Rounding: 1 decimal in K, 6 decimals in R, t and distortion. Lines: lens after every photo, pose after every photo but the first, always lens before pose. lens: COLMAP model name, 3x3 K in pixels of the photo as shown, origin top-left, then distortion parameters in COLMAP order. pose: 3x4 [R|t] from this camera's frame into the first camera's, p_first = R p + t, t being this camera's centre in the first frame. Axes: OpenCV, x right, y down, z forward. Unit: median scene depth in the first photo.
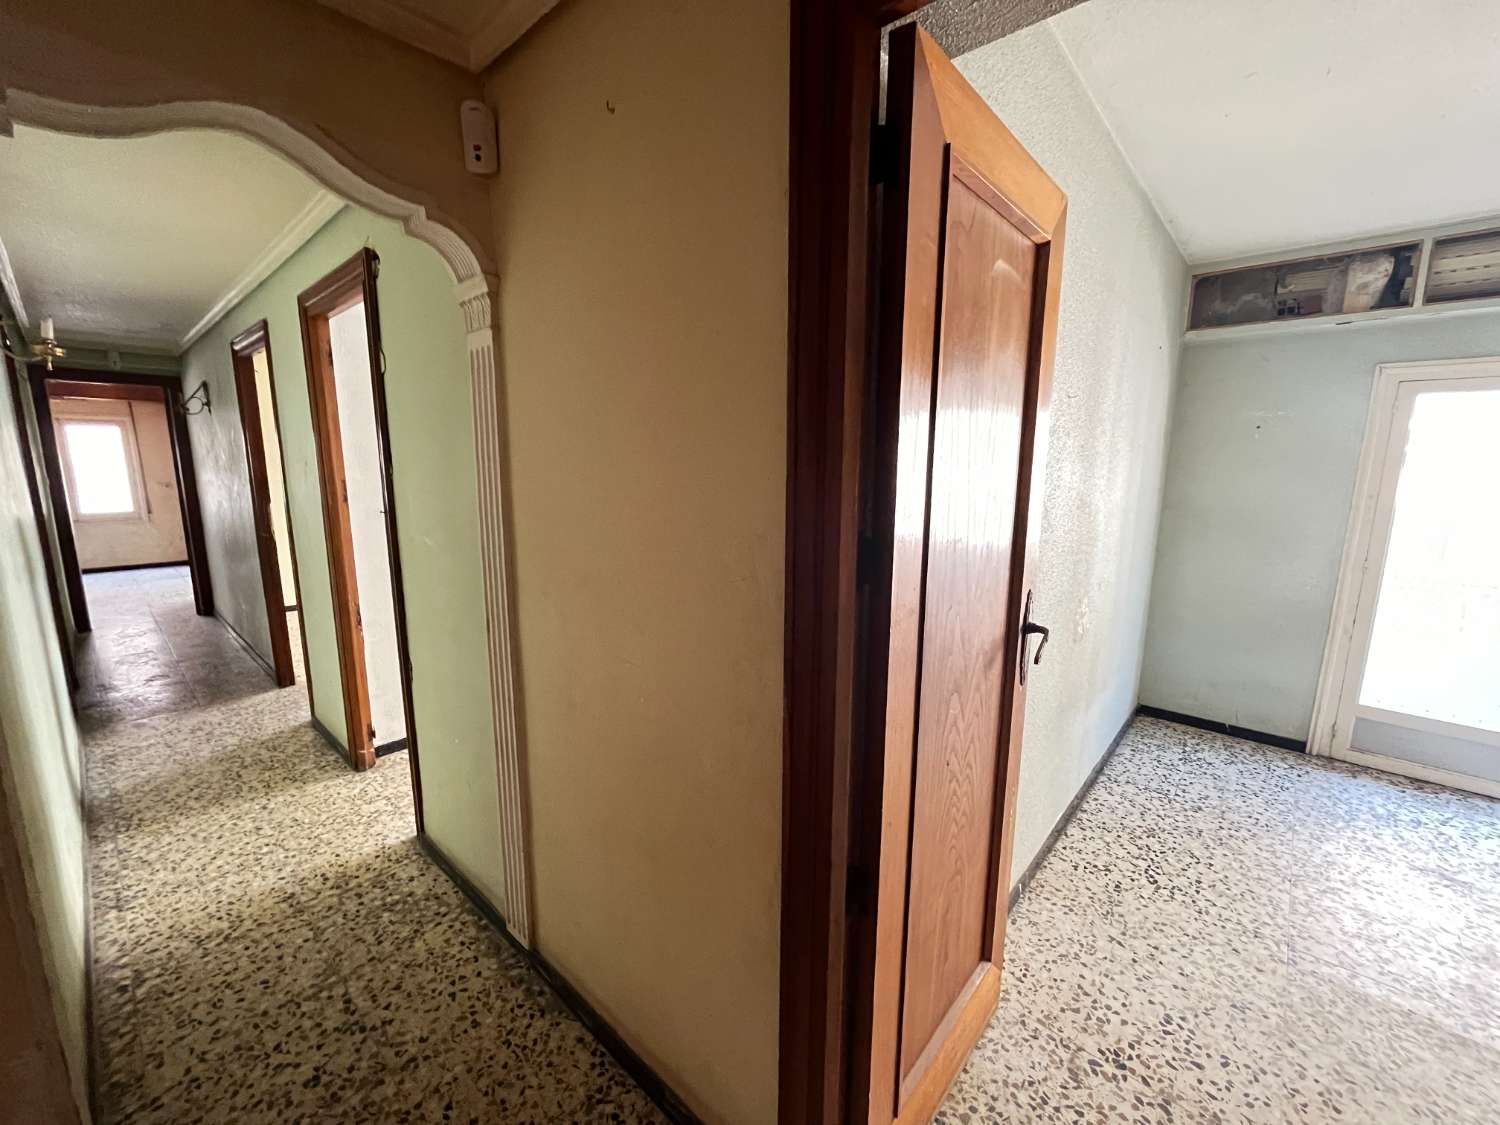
lens RADIAL K [[605.3, 0, 749.9], [0, 605.3, 565.2], [0, 0, 1]] dist [-0.003623, -0.000084]
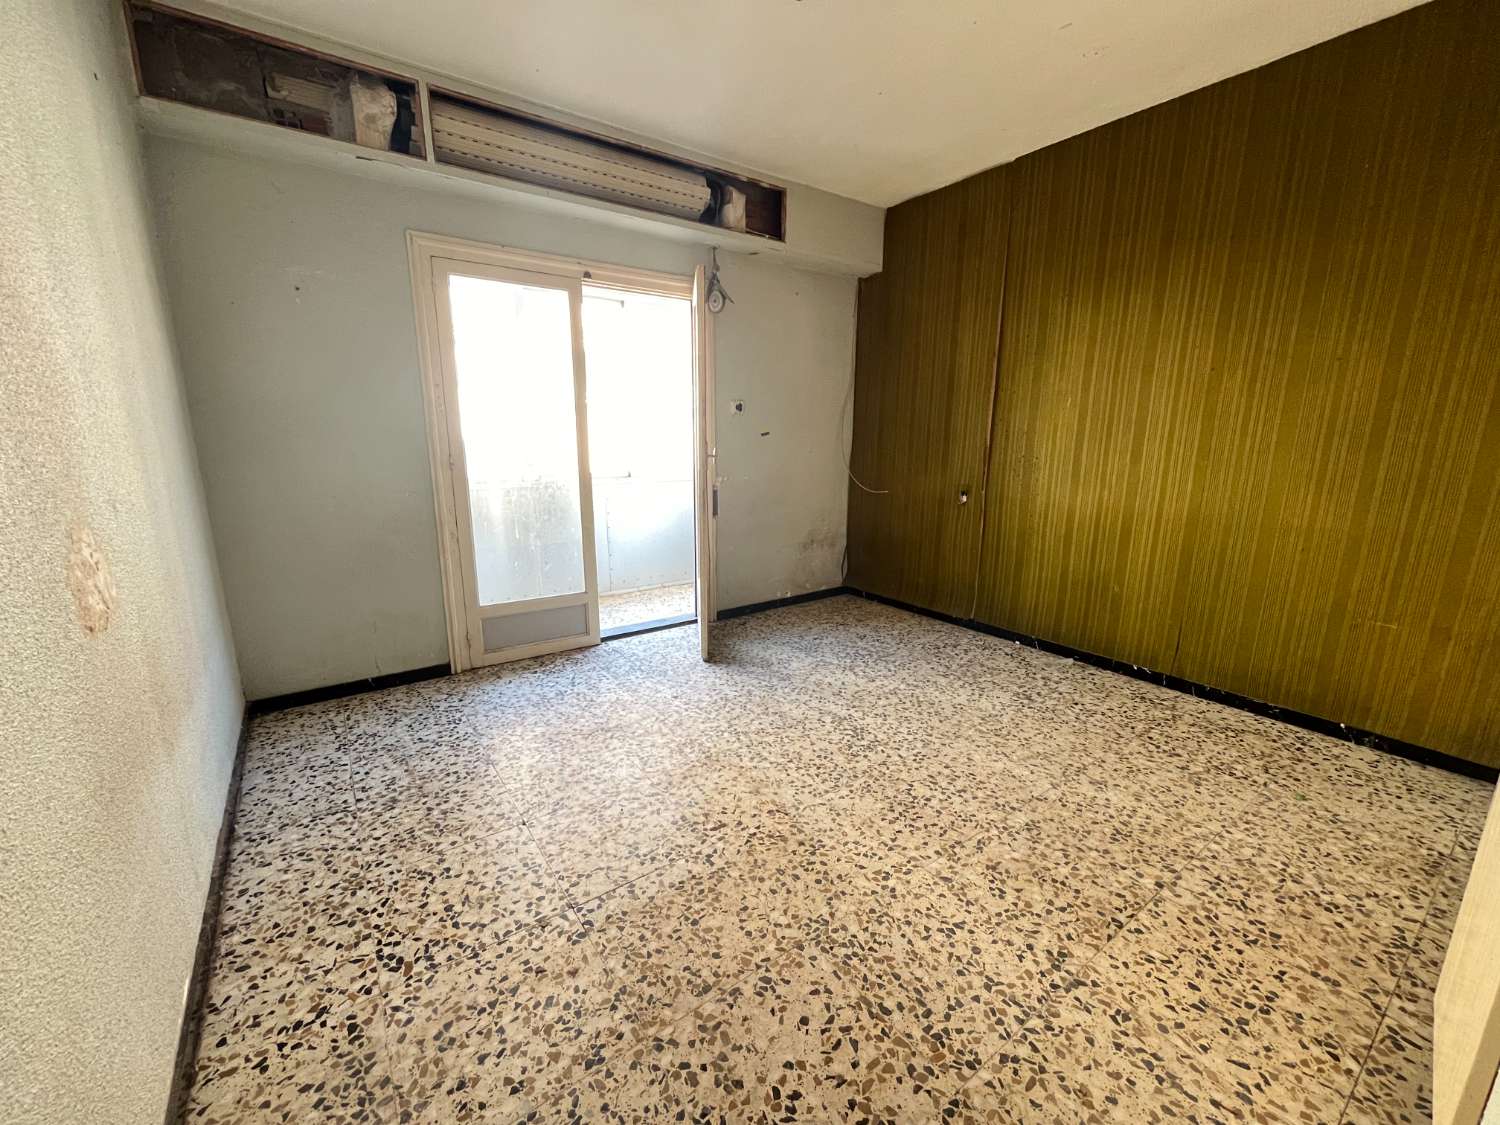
lens RADIAL K [[605.3, 0, 751.3], [0, 605.3, 571.8], [0, 0, 1]] dist [-0.003623, -0.000084]
pose [[0.209475, -0.221729, 0.952343, 0.266618], [0.160115, 0.968583, 0.190291, 0.088765], [-0.964616, 0.112623, 0.238396, 0.493787]]
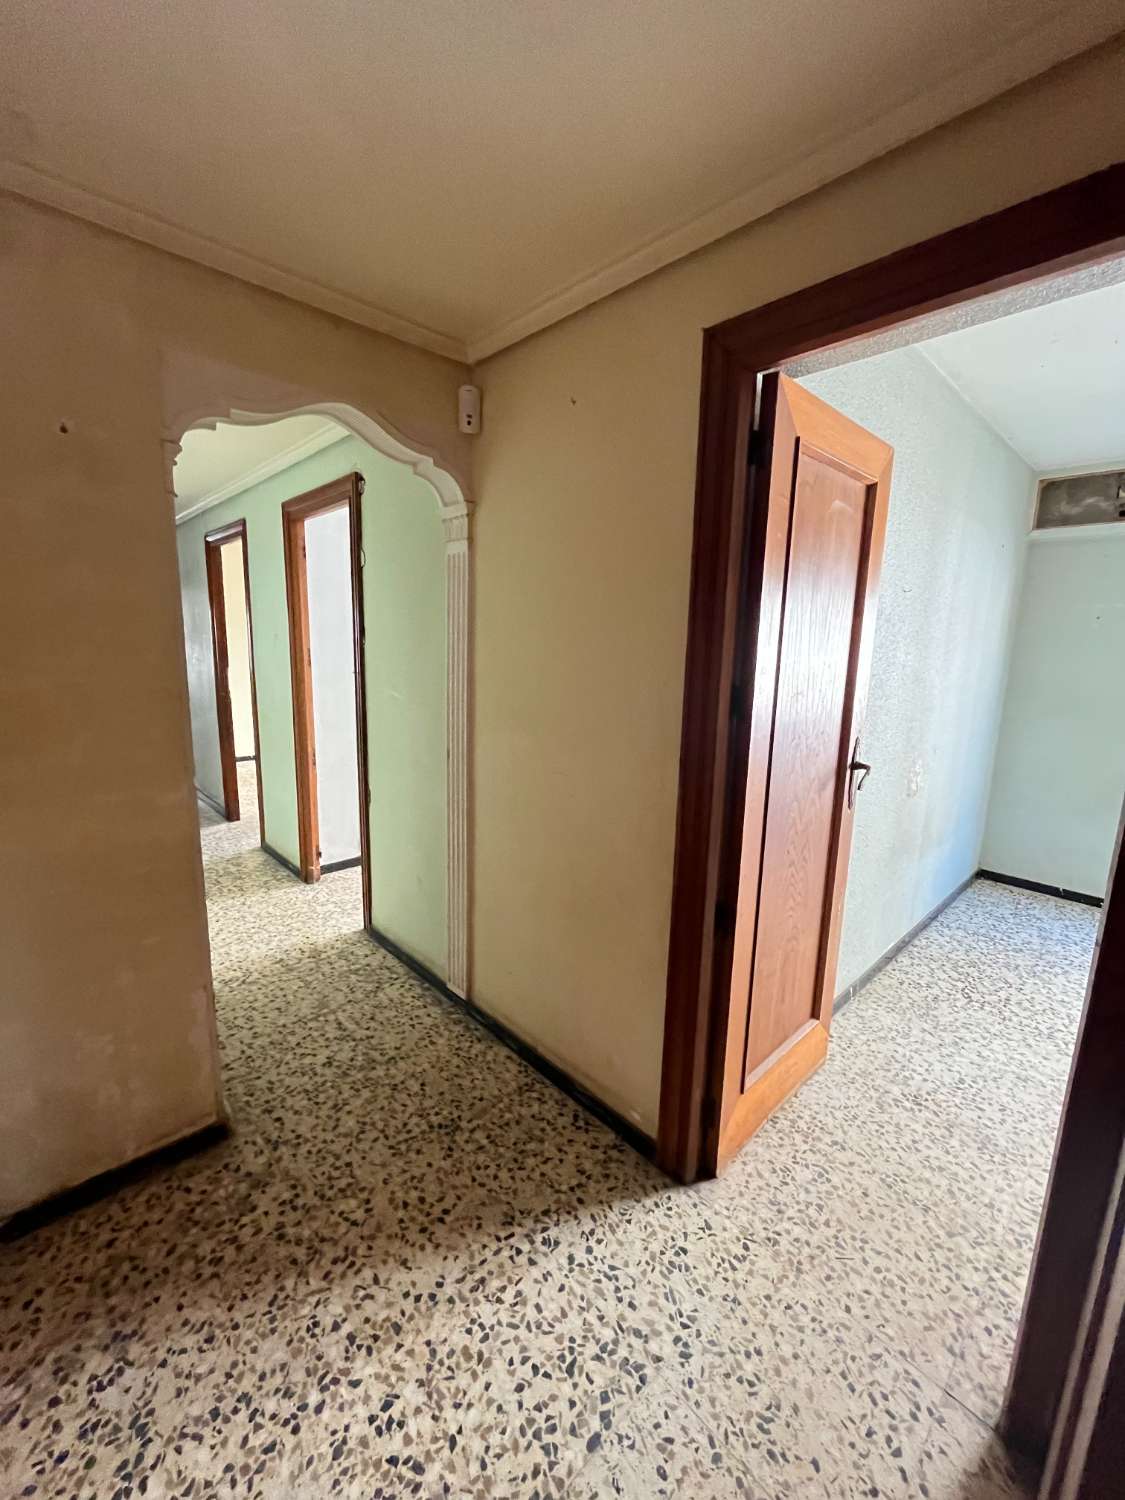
lens RADIAL K [[605.3, 0, 557.0], [0, 605.3, 749.3], [0, 0, 1]] dist [-0.003623, -0.000084]
pose [[0.995894, 0.033666, -0.084030, -0.060563], [-0.033232, 0.999426, 0.006569, 0.056164], [0.084203, -0.003749, 0.996442, -0.272613]]
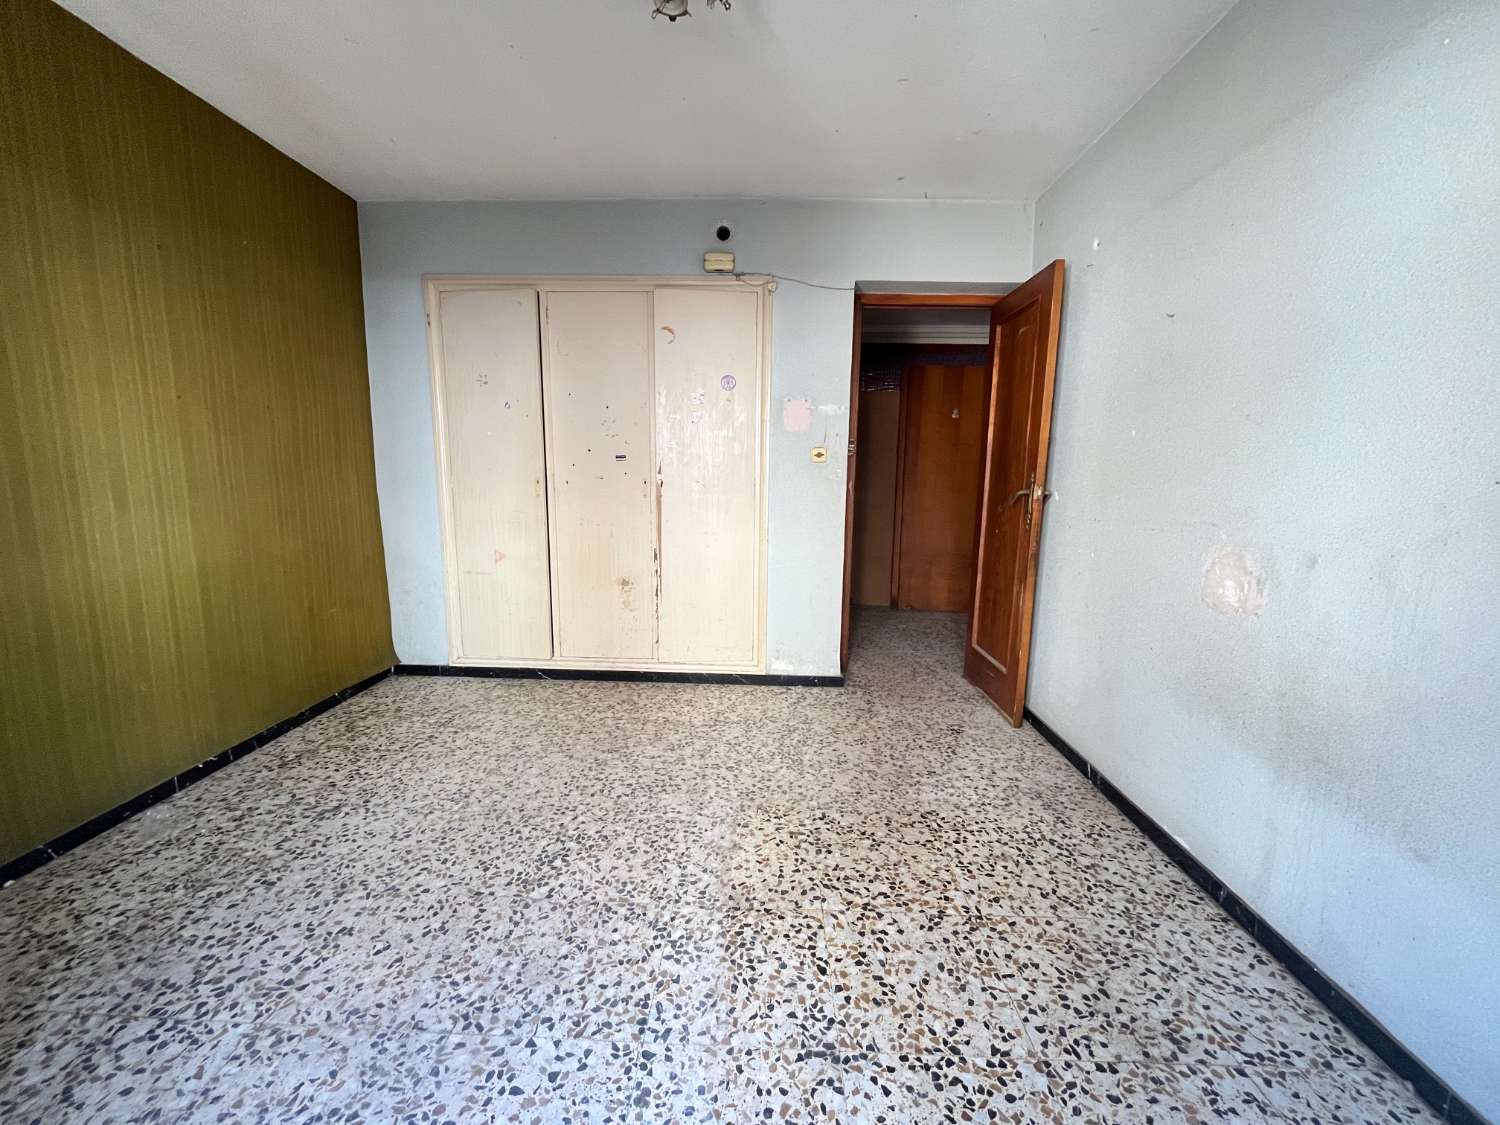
lens RADIAL K [[605.3, 0, 748.5], [0, 605.3, 562.5], [0, 0, 1]] dist [-0.003623, -0.000084]
pose [[-0.761537, 0.081714, -0.642950, 1.643732], [-0.126124, 0.954371, 0.270681, -0.063646], [0.635731, 0.287225, -0.716483, 1.304577]]
